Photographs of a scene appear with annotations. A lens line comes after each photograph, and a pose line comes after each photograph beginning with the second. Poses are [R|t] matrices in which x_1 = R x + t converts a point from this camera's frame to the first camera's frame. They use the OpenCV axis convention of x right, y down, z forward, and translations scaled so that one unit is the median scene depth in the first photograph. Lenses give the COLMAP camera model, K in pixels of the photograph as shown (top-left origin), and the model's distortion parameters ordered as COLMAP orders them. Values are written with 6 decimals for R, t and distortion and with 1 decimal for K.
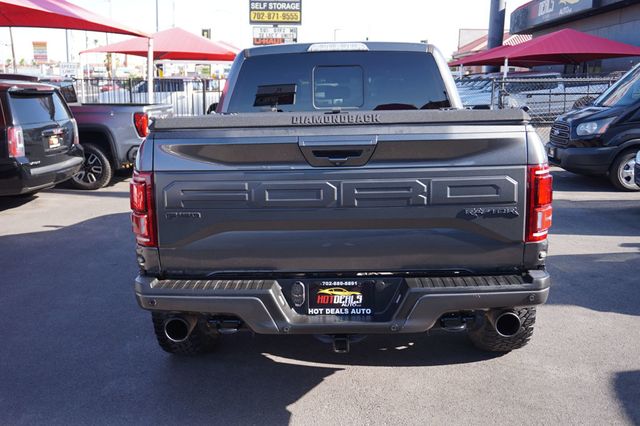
lens RADIAL K [[630.1, 0, 320.0], [0, 630.1, 213.0], [0, 0, 1]] dist [0.001013, -0.013312]
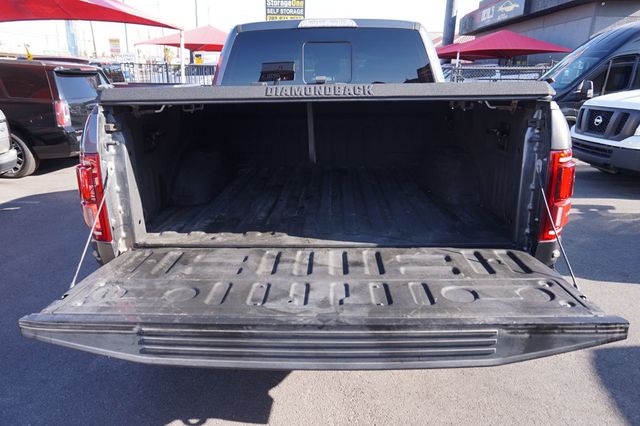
lens RADIAL K [[435.5, 0, 320.0], [0, 435.5, 213.0], [0, 0, 1]] dist [-0.038015, 0.025884]
pose [[0.999948, 0.008777, 0.005267, 0.014401], [-0.009307, 0.993799, 0.110798, -0.031700], [-0.004262, -0.110841, 0.993829, 0.248253]]
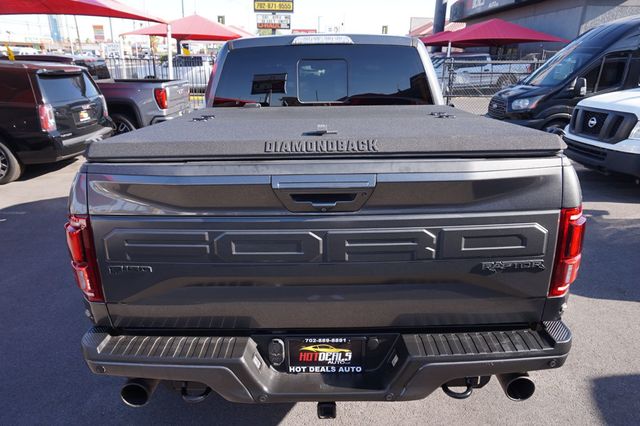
lens RADIAL K [[435.5, 0, 320.0], [0, 435.5, 213.0], [0, 0, 1]] dist [-0.038015, 0.025884]
pose [[0.999633, -0.002413, 0.026976, 0.005166], [-0.001469, 0.989729, 0.142946, -0.085538], [-0.027044, -0.142933, 0.989363, 0.269791]]
